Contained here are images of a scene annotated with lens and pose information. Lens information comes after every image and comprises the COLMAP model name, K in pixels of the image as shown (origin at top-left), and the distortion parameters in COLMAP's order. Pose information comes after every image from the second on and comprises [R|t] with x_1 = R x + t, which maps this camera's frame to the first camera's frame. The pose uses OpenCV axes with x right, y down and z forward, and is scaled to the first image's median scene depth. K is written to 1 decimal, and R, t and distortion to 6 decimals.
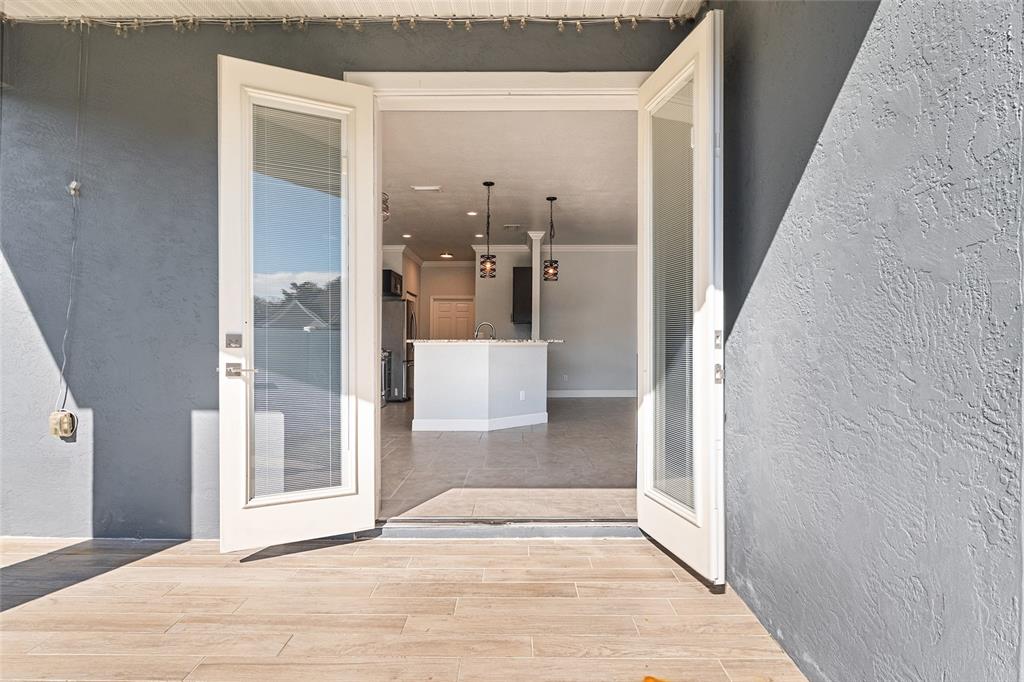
lens RADIAL K [[576.6, 0, 511.2], [0, 576.6, 341.1], [0, 0, 1]] dist [0.001965, 0.000290]
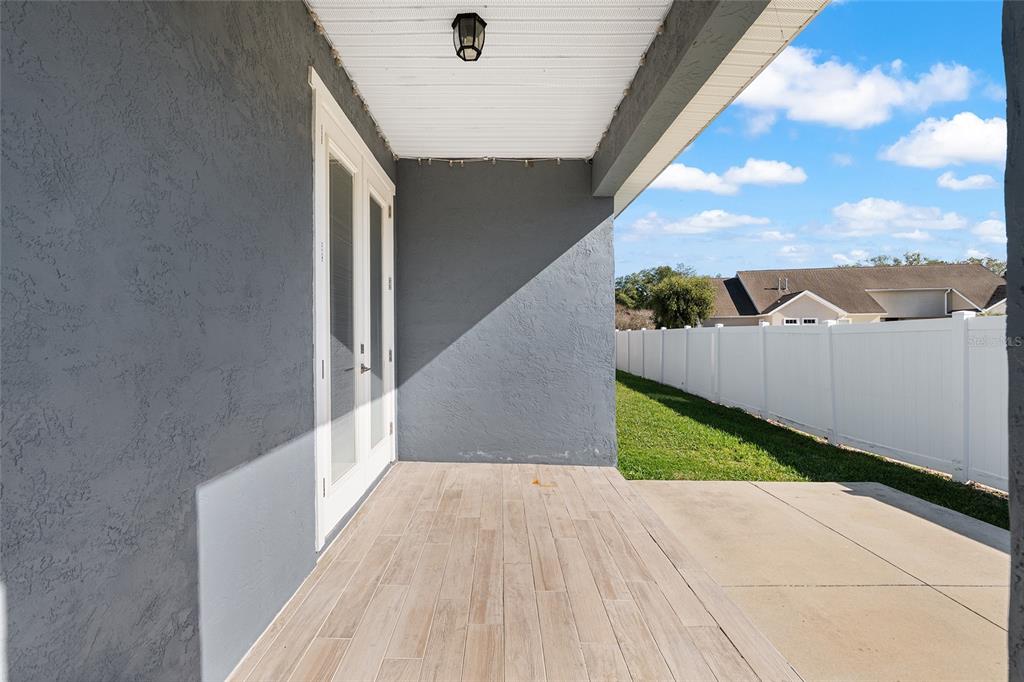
lens RADIAL K [[437.8, 0, 507.6], [0, 437.8, 333.7], [0, 0, 1]] dist [-0.008586, 0.001339]
pose [[-0.015301, 0.002697, 0.999879, -1.150095], [0.005786, 0.999980, -0.002609, -0.034630], [-0.999866, 0.005746, -0.015316, 0.807166]]
